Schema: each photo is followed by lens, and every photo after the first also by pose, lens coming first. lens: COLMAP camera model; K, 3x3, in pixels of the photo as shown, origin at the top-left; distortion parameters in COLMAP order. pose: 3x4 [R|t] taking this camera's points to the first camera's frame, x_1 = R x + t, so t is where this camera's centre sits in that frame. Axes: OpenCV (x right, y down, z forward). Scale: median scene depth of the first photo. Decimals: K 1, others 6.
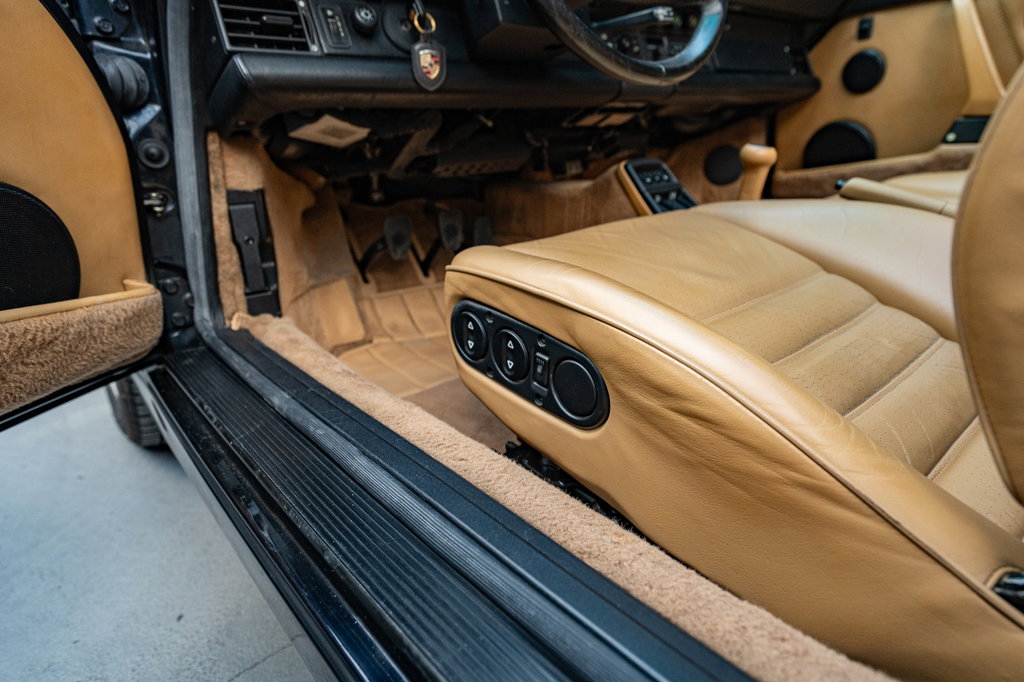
lens RADIAL K [[570.0, 0, 515.5], [0, 570.0, 342.0], [0, 0, 1]] dist [0.008107, -0.001586]
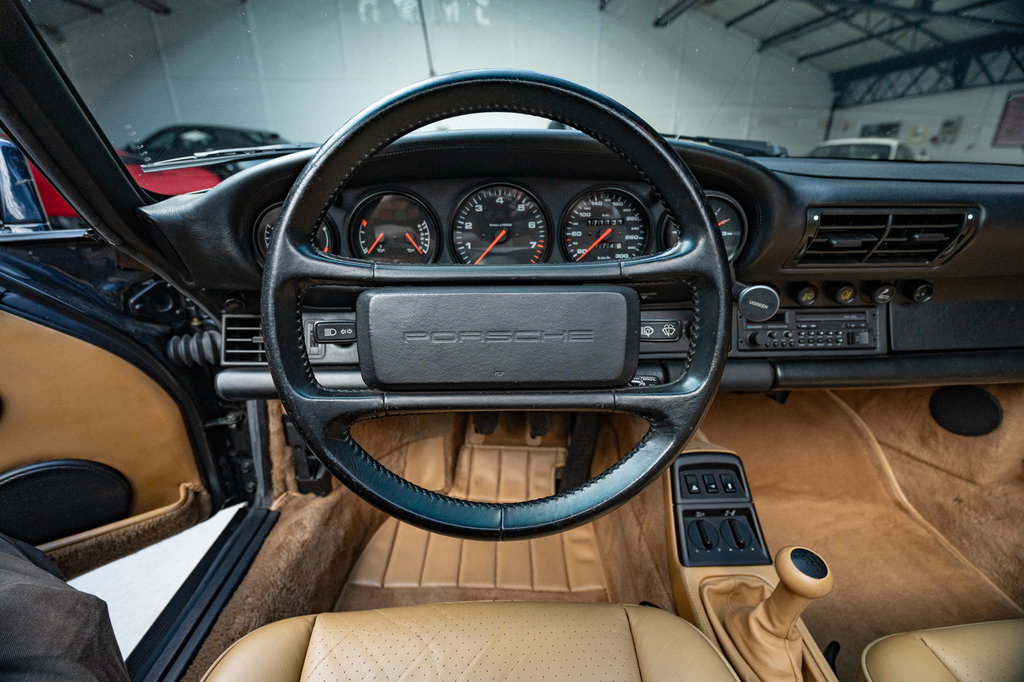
lens RADIAL K [[472.5, 0, 512.6], [0, 472.5, 347.1], [0, 0, 1]] dist [-0.013558, 0.005689]
pose [[0.785538, 0.271884, -0.555886, 0.489231], [-0.238442, 0.961933, 0.133532, -0.712867], [0.571030, 0.027652, 0.820463, 0.423954]]
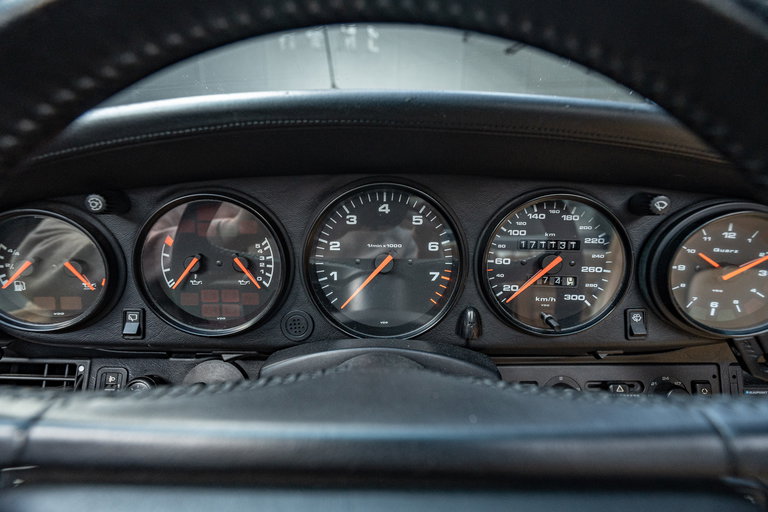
lens RADIAL K [[354.4, 0, 387.3], [0, 354.4, 241.5], [0, 0, 1]] dist [-0.013558, 0.005689]
pose [[0.774212, 0.212613, -0.596147, 0.203742], [-0.256060, 0.966584, 0.012185, -0.809688], [0.578817, 0.143216, 0.802783, 0.753607]]
